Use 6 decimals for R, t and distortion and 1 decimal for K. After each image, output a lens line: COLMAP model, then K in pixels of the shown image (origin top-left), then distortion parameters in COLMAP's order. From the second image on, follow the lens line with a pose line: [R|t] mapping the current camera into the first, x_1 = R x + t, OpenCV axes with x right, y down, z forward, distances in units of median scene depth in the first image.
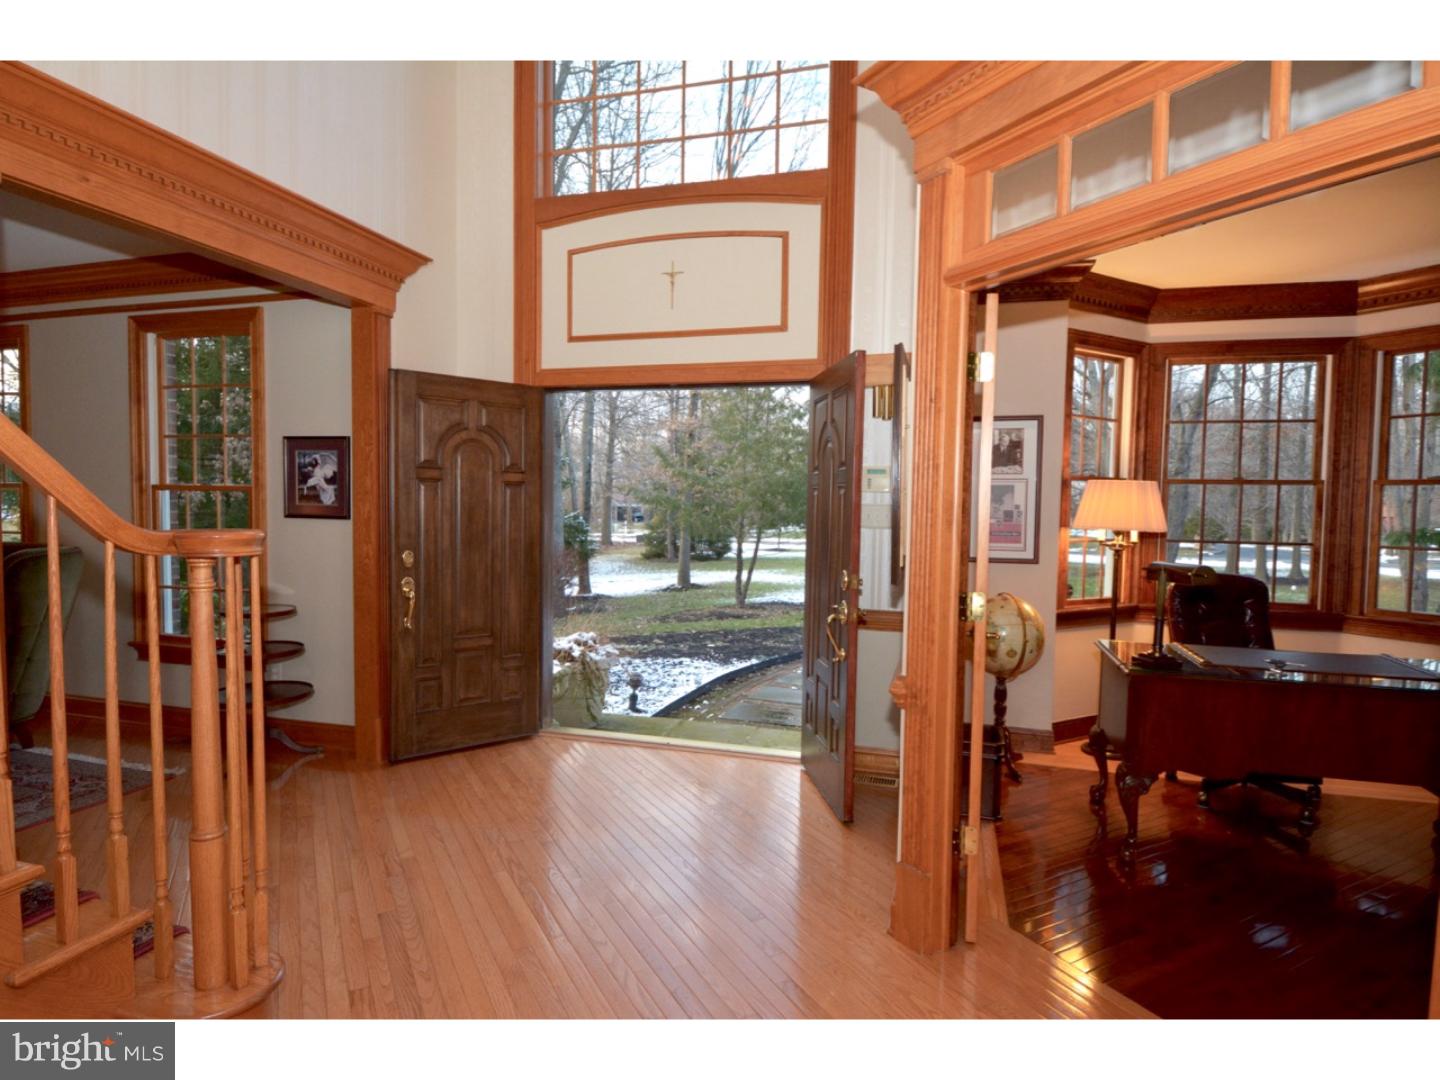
lens RADIAL K [[794.2, 0, 720.0], [0, 794.2, 540.0], [0, 0, 1]] dist [-0.003144, -0.000689]
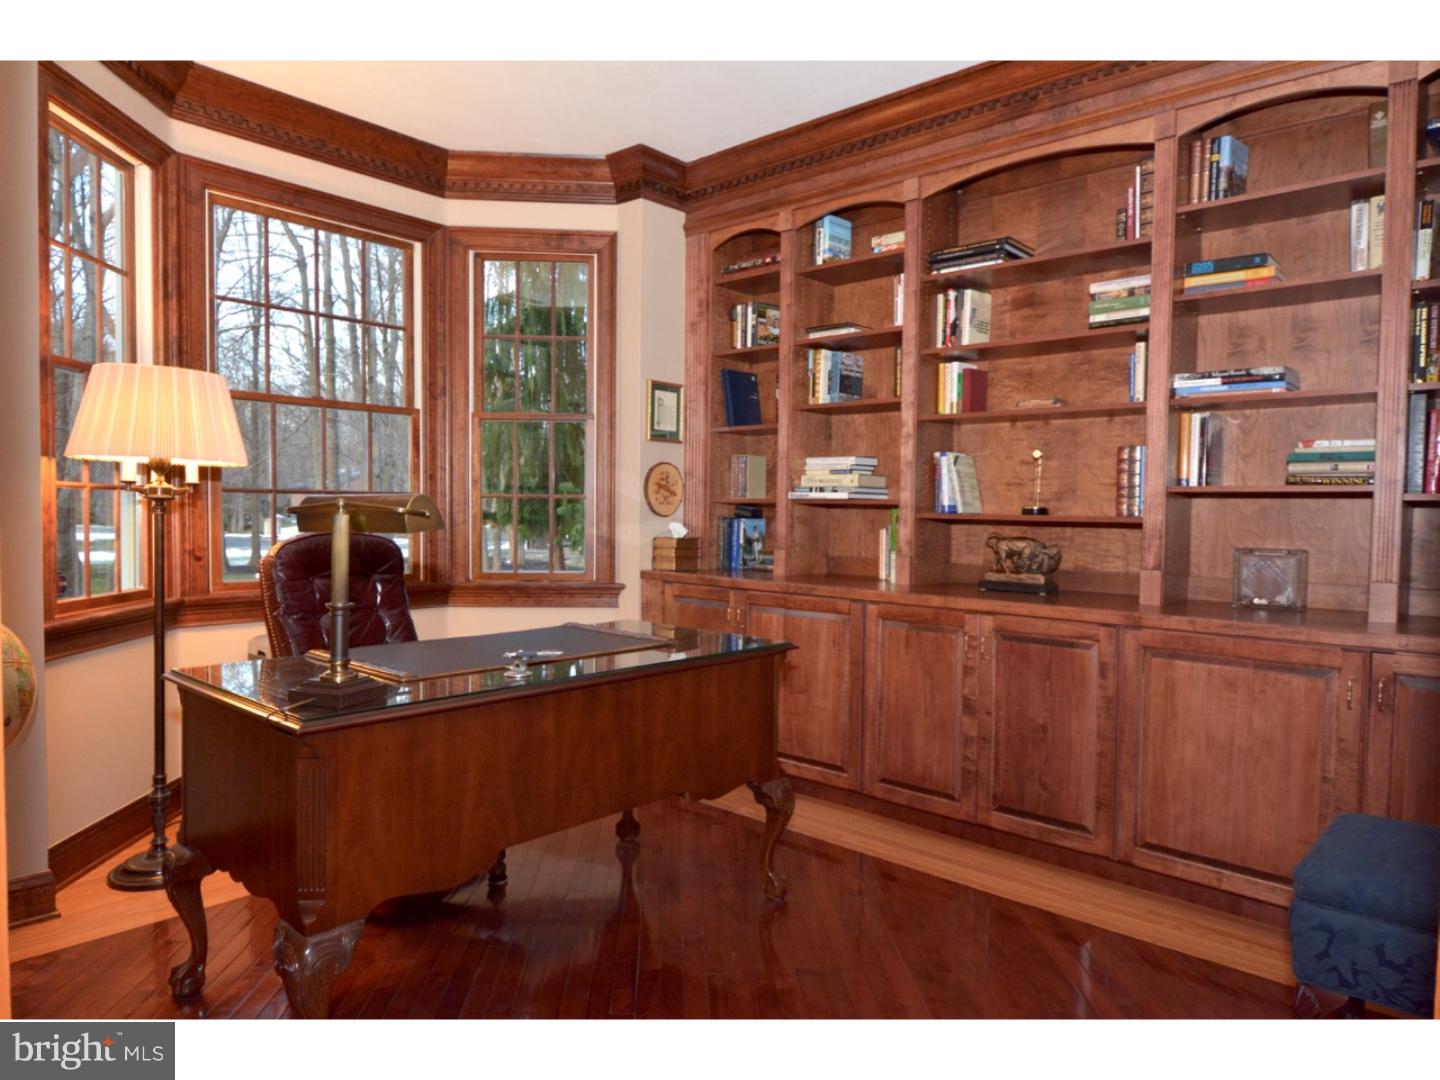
lens RADIAL K [[895.0, 0, 722.6], [0, 895.0, 557.1], [0, 0, 1]] dist [-0.004232, -0.001051]
pose [[0.423533, -0.058044, 0.904019, 0.103664], [0.033757, 0.998263, 0.048280, 0.034045], [-0.905251, 0.010069, 0.424757, 0.375195]]
